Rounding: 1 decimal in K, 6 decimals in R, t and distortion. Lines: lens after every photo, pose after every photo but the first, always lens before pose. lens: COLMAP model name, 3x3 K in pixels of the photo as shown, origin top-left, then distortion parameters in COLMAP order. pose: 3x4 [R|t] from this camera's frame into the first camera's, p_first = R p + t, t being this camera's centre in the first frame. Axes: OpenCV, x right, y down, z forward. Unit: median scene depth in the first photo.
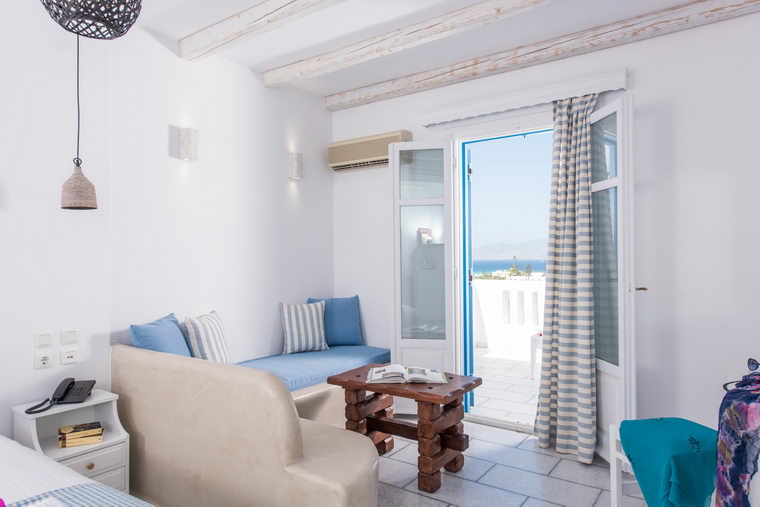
lens RADIAL K [[497.9, 0, 381.0], [0, 497.9, 252.6], [0, 0, 1]] dist [0.006399, 0.000833]
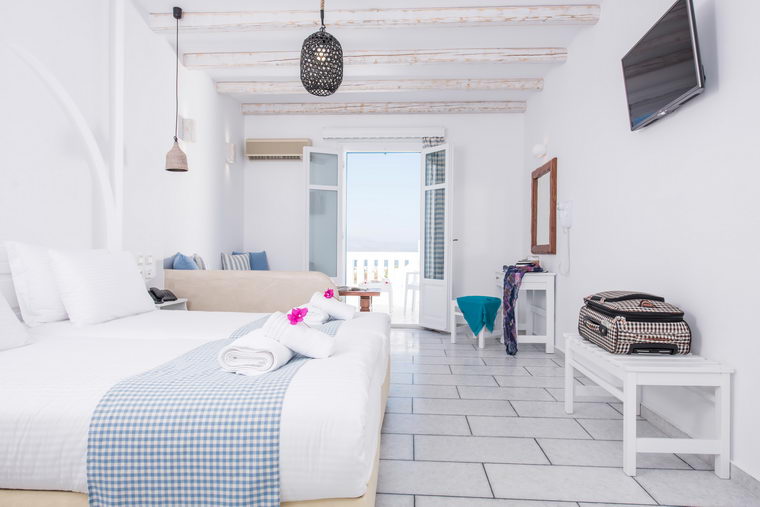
lens RADIAL K [[465.5, 0, 380.0], [0, 465.5, 253.5], [0, 0, 1]] dist [-0.007322, -0.001606]
pose [[0.853358, 0.014535, 0.521123, -0.620915], [-0.022450, 0.999709, 0.008880, 0.102491], [-0.520842, -0.019277, 0.853436, -0.388390]]
